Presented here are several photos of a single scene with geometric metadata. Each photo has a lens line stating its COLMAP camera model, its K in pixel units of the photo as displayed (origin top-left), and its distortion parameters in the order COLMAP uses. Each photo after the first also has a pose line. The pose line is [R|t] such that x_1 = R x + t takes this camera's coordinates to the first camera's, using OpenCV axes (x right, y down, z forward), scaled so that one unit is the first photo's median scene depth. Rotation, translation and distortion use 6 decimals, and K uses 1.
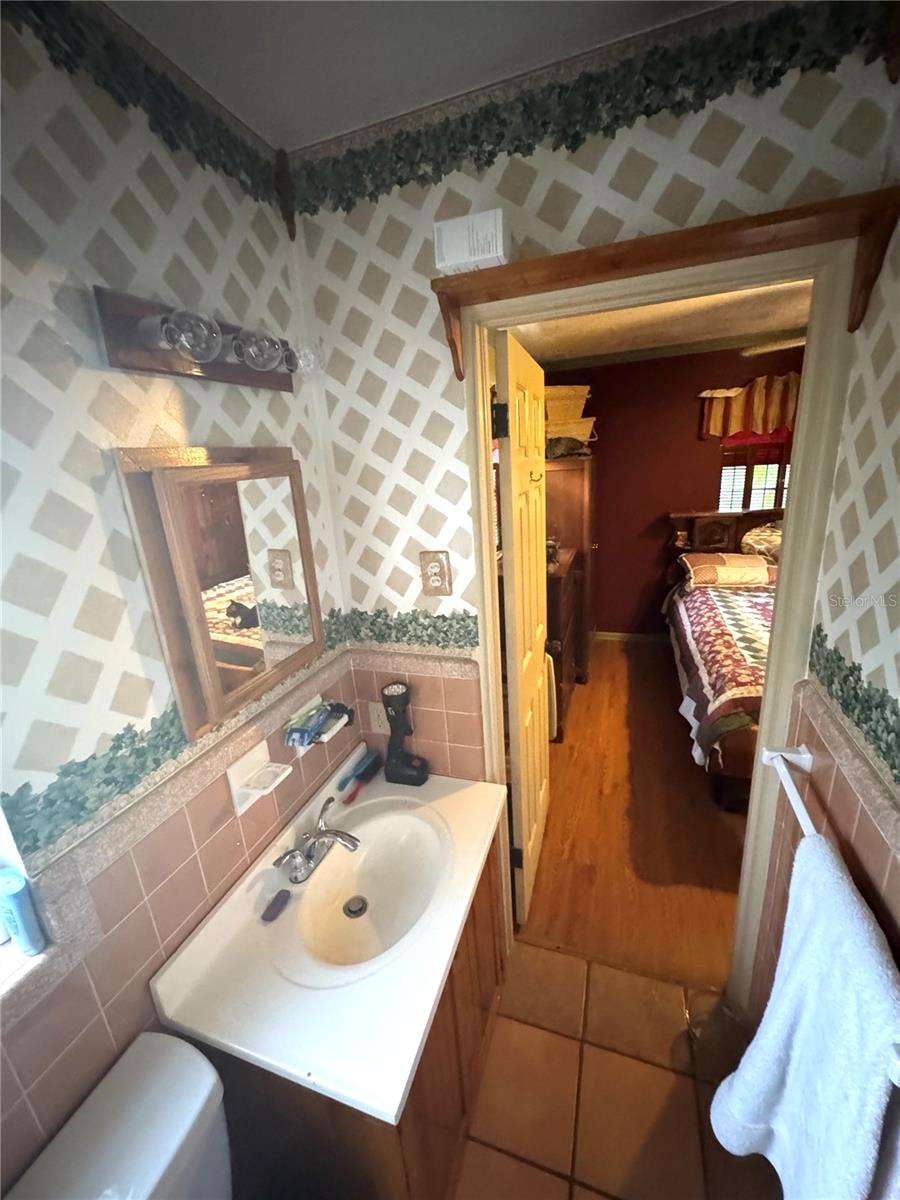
lens RADIAL K [[480.3, 0, 450.0], [0, 480.3, 600.0], [0, 0, 1]] dist [-0.004070, -0.000311]
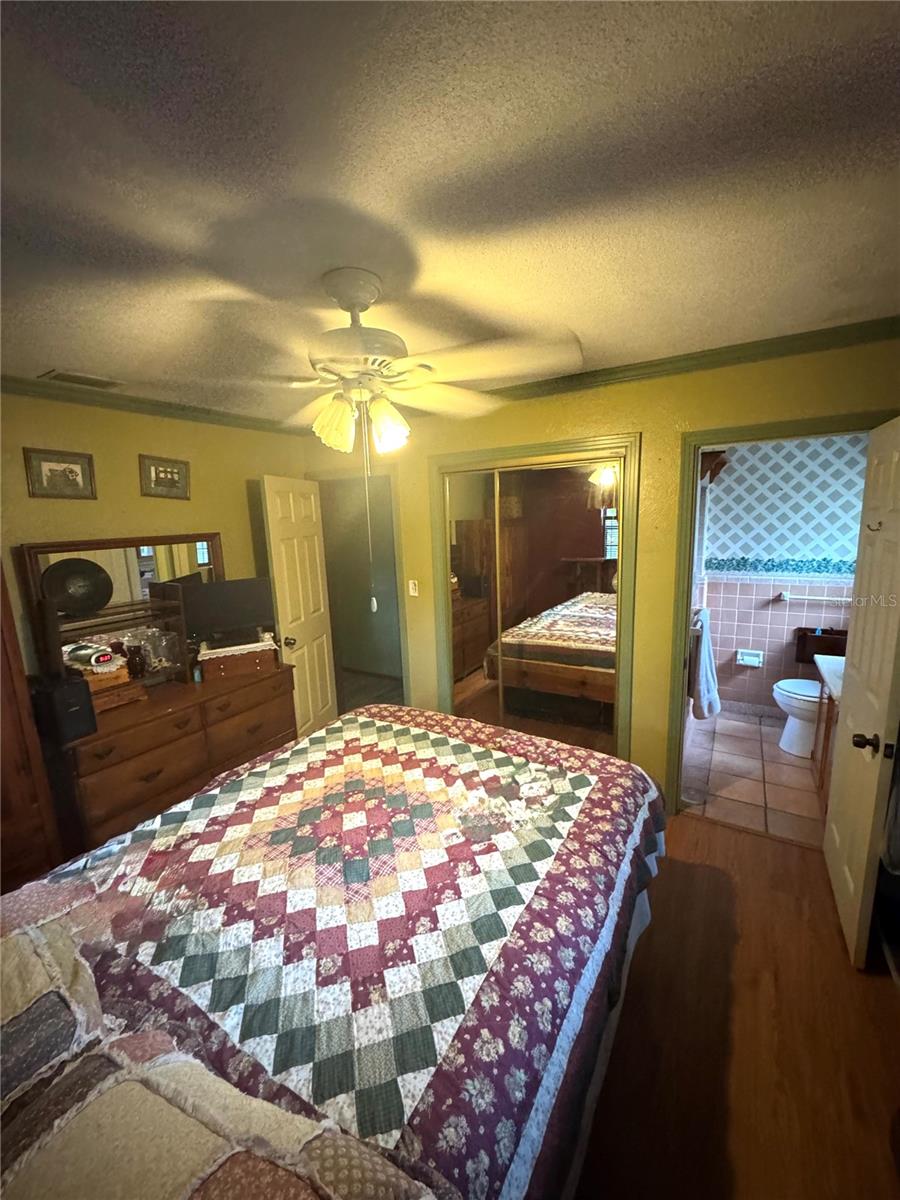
lens RADIAL K [[480.3, 0, 450.0], [0, 480.3, 600.0], [0, 0, 1]] dist [-0.004070, -0.000311]
pose [[-0.972906, 0.069614, 0.220470, 0.447383], [0.160022, 0.891025, 0.424814, -0.363356], [-0.166872, 0.448584, -0.878024, 1.099948]]
